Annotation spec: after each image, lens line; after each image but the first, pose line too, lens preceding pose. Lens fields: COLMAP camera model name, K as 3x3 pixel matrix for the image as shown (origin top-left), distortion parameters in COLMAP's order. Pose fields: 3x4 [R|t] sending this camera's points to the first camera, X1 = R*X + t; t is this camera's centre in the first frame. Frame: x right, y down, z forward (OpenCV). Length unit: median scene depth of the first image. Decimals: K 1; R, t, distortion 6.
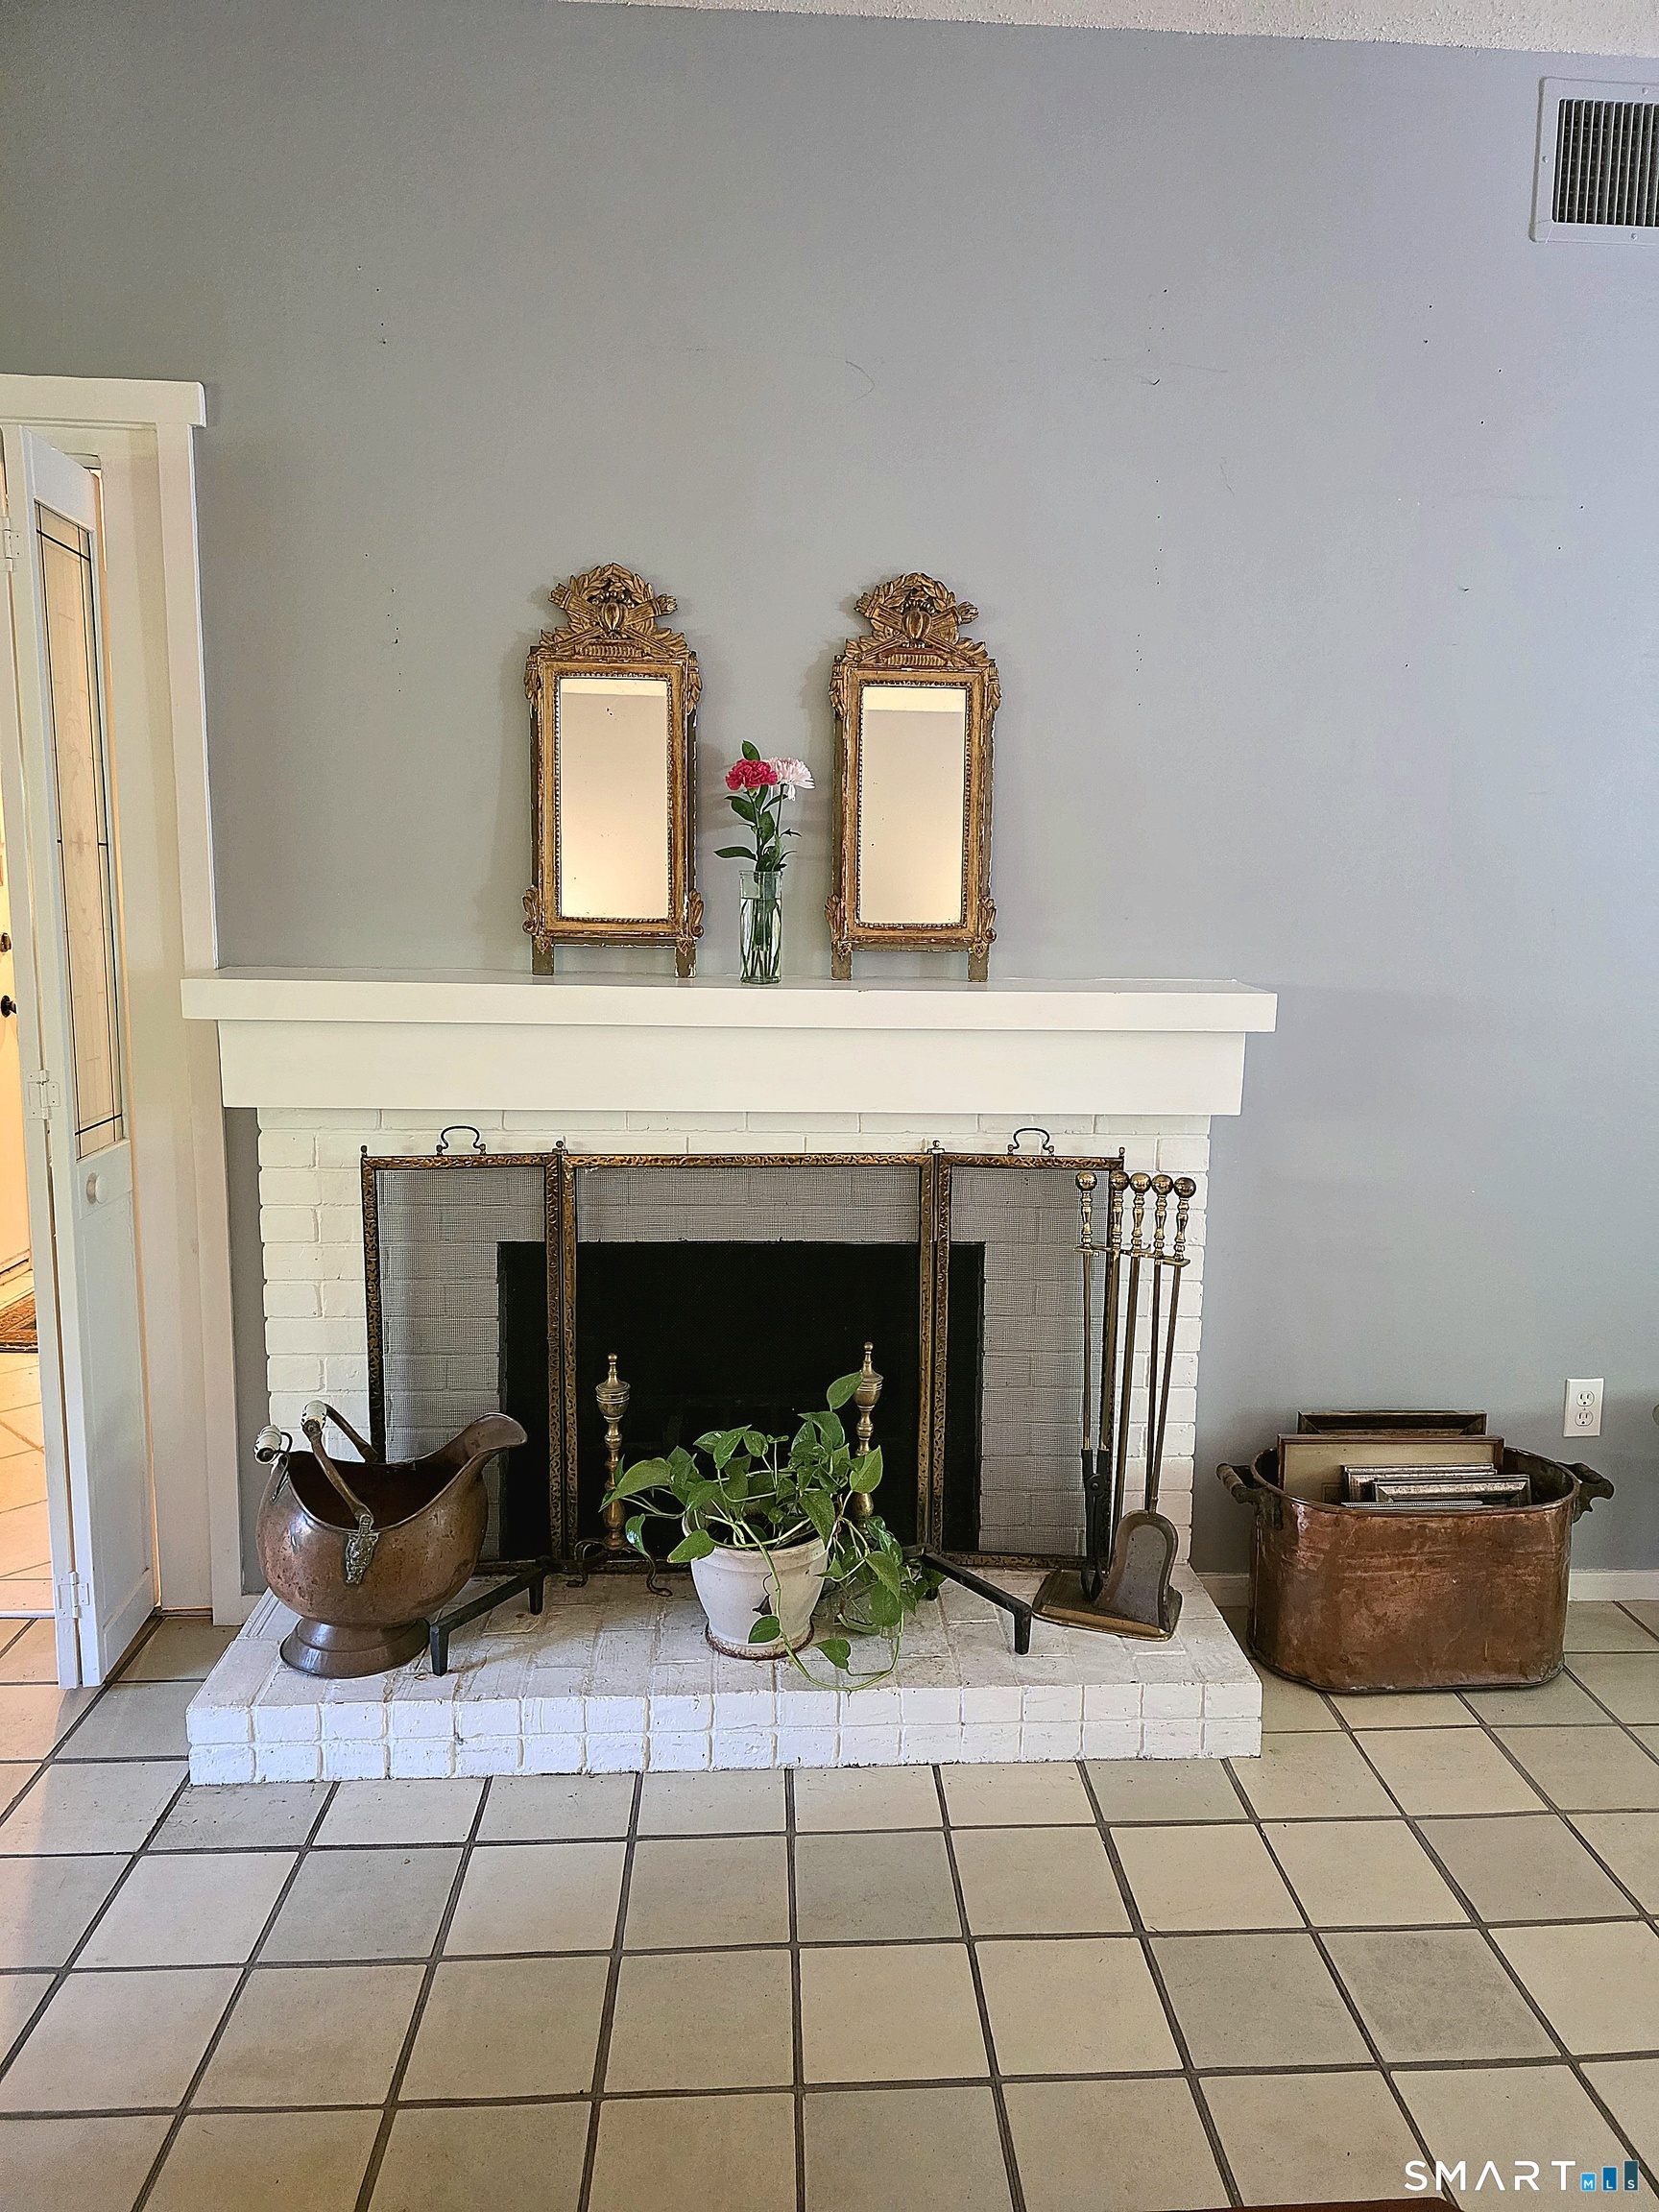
lens RADIAL K [[1479.1, 0, 829.5], [0, 1479.1, 1106.0], [0, 0, 1]] dist [0.072898, -0.073213]
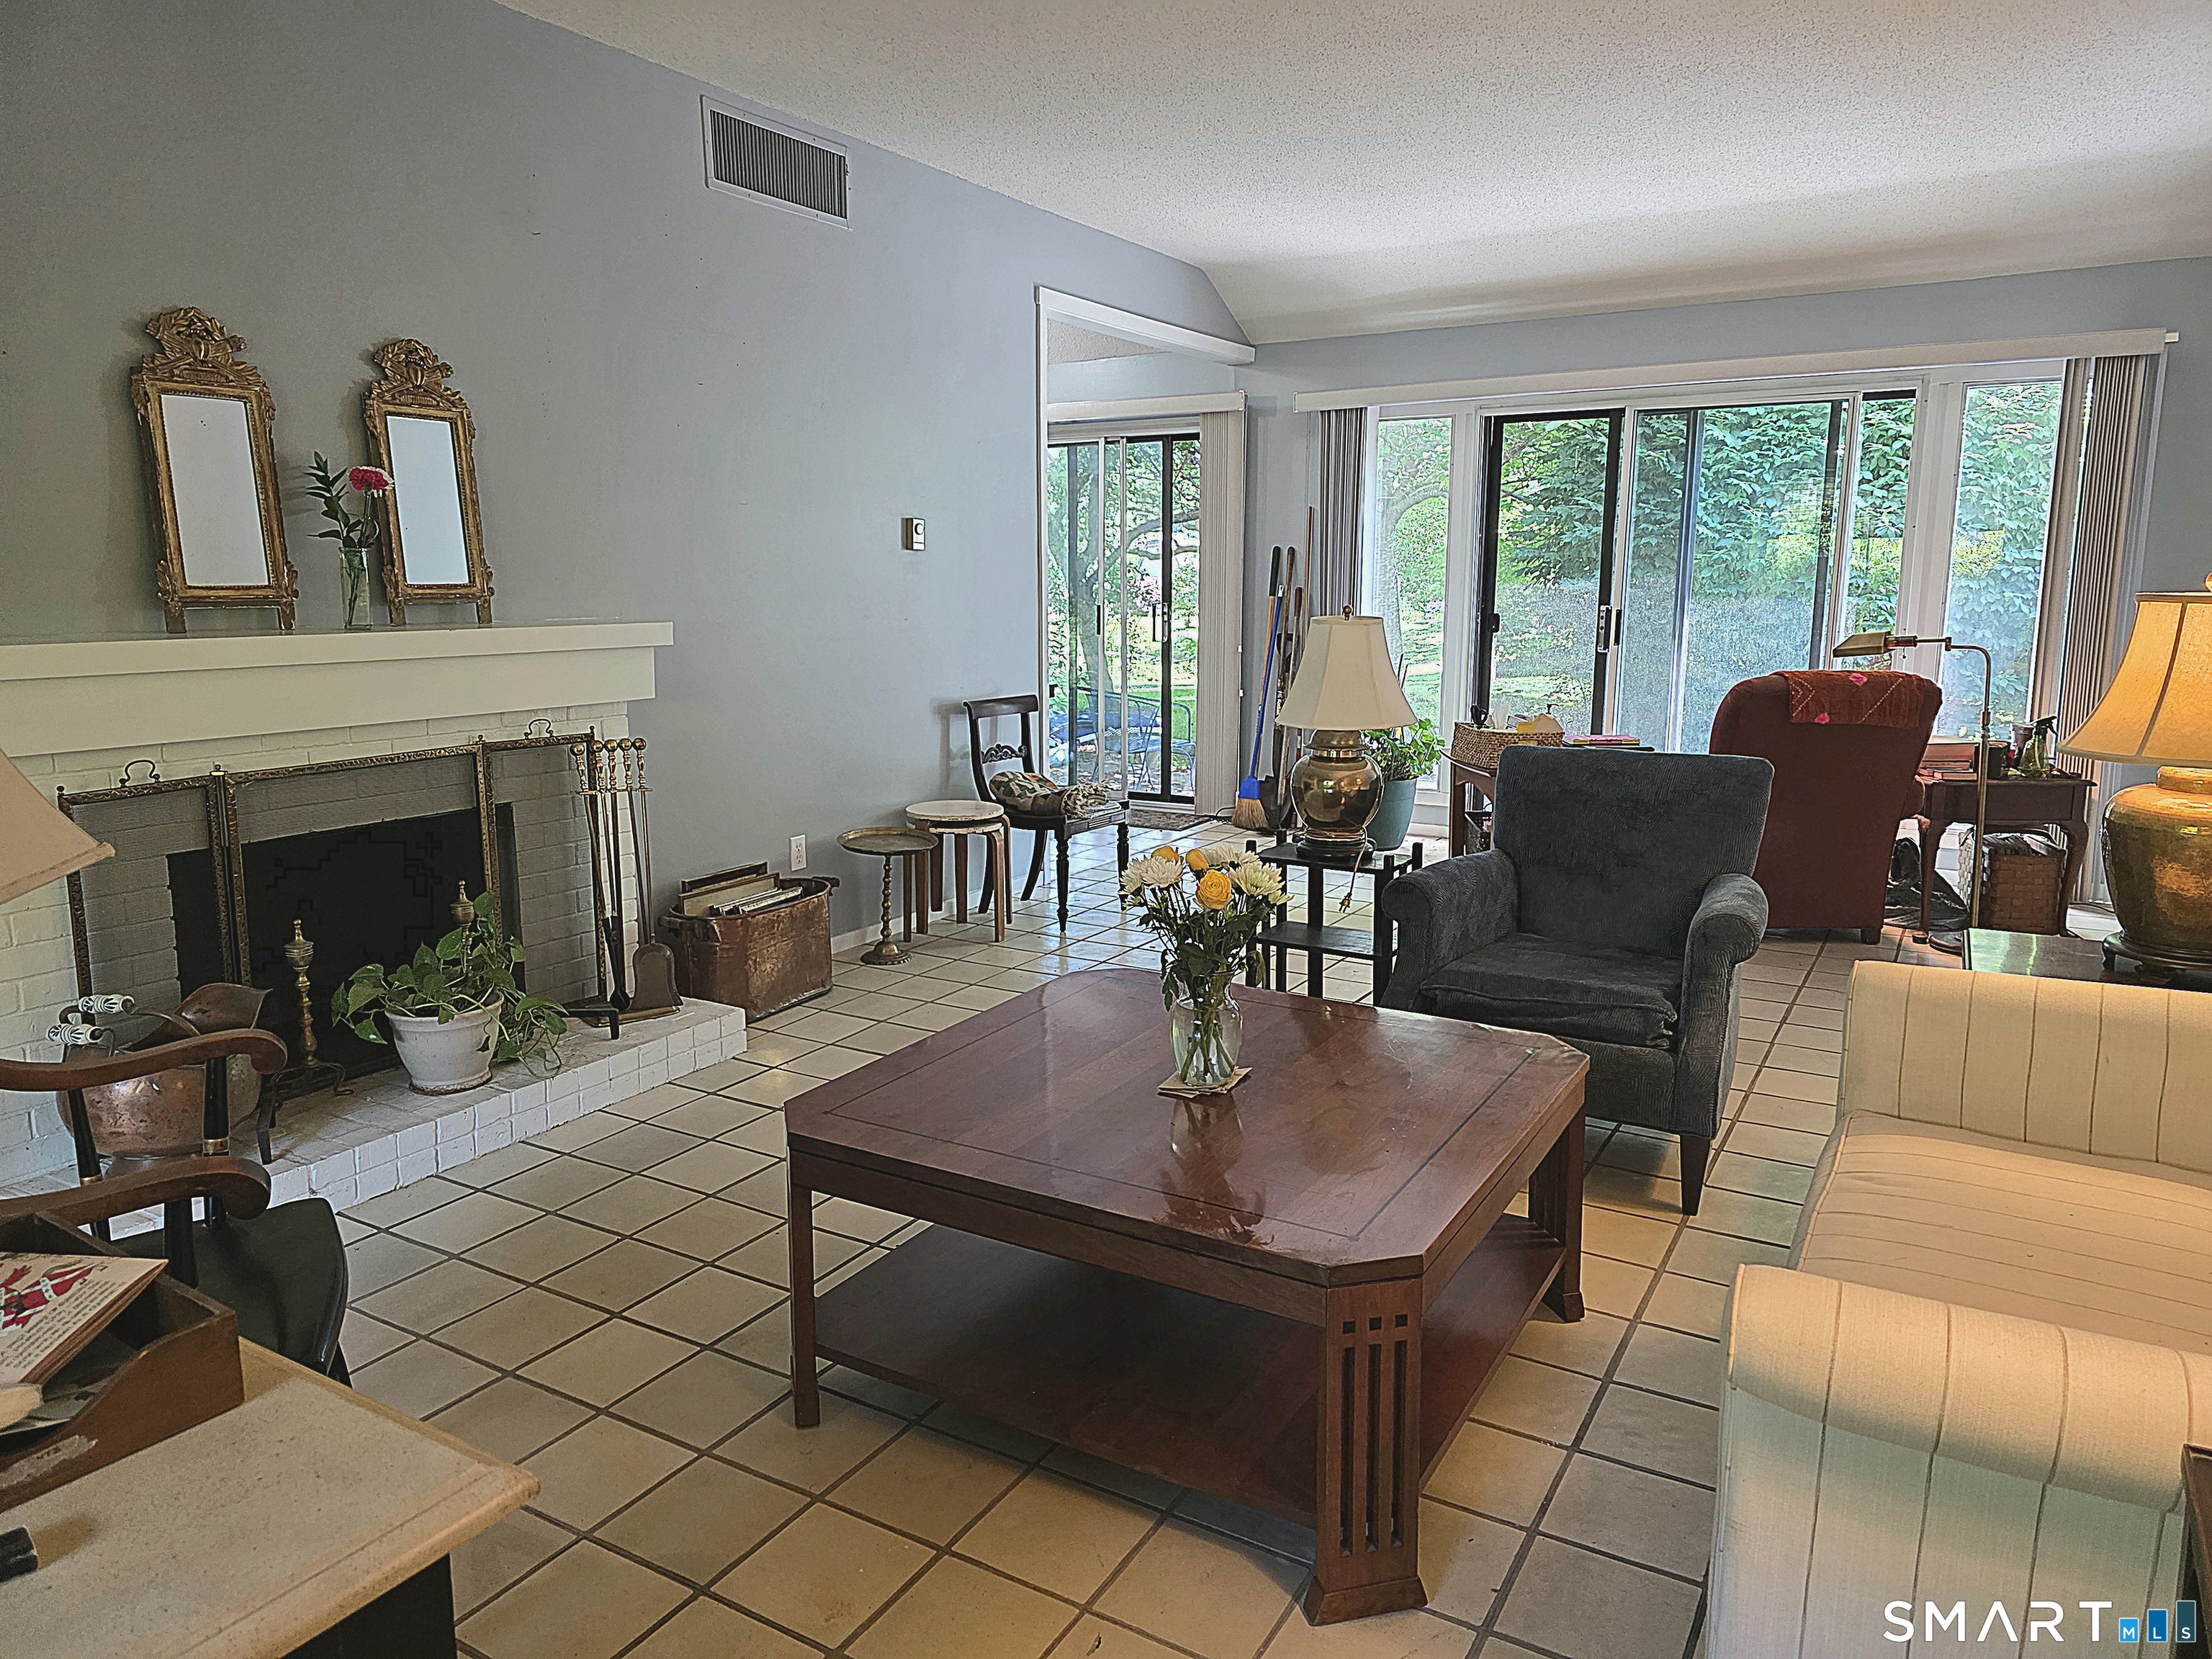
lens RADIAL K [[1479.1, 0, 1106.0], [0, 1479.1, 829.5], [0, 0, 1]] dist [0.072898, -0.073213]
pose [[0.560588, -0.159347, 0.812619, -0.806799], [0.130761, 0.986034, 0.103146, 0.045052], [-0.817706, 0.048436, 0.573595, -0.347114]]
